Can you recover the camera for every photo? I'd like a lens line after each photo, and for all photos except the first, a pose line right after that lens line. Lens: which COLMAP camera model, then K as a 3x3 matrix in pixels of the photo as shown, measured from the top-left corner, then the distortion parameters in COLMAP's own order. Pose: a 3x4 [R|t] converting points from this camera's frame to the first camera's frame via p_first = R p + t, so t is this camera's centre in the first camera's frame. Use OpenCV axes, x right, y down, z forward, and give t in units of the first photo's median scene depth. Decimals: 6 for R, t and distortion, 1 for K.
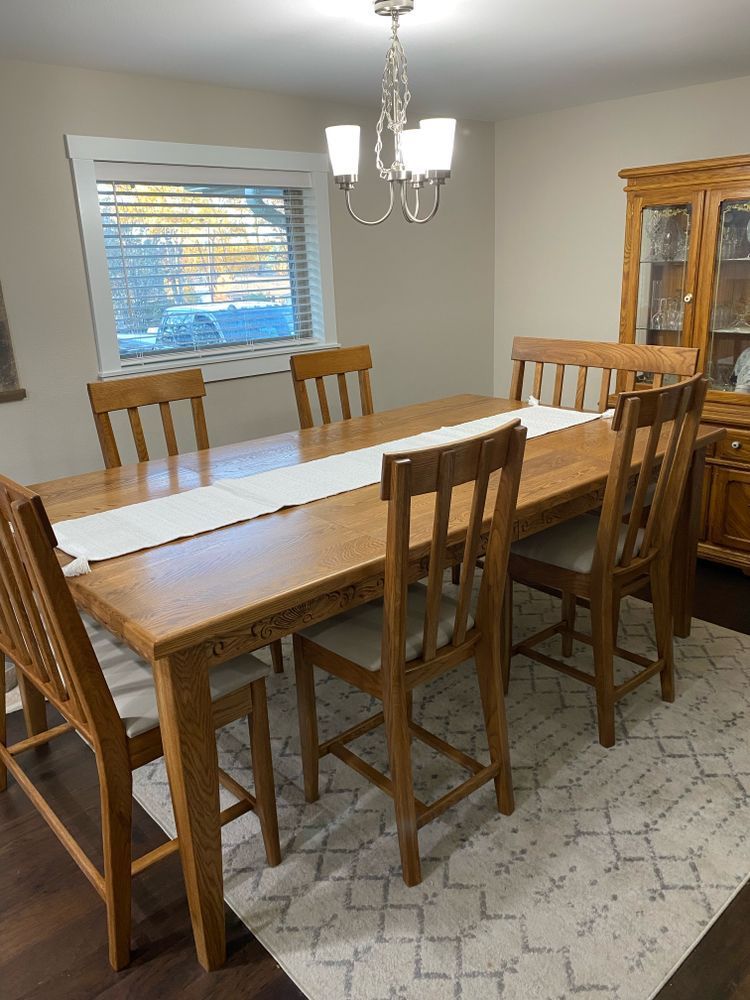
lens RADIAL K [[767.4, 0, 369.3], [0, 767.4, 496.9], [0, 0, 1]] dist [0.043898, -0.039558]
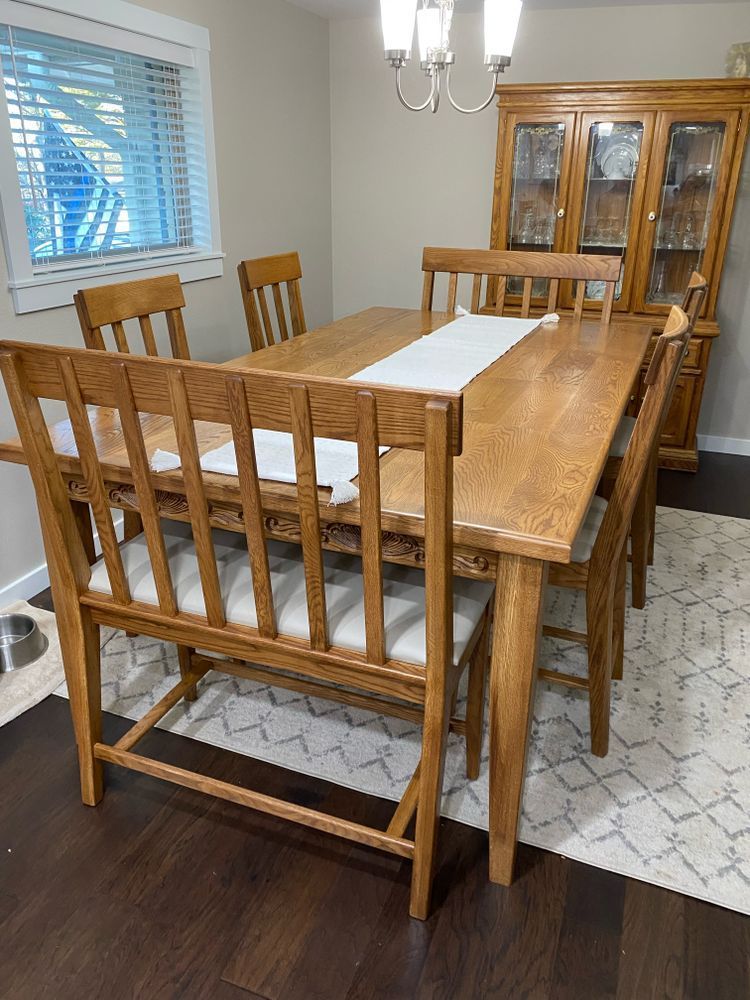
lens RADIAL K [[773.1, 0, 375.0], [0, 773.1, 500.0], [0, 0, 1]] dist [0.028663, -0.037311]
pose [[0.889012, -0.126921, 0.439942, -0.431297], [0.089683, 0.990471, 0.104520, 0.008616], [-0.449016, -0.053464, 0.891923, 0.136699]]
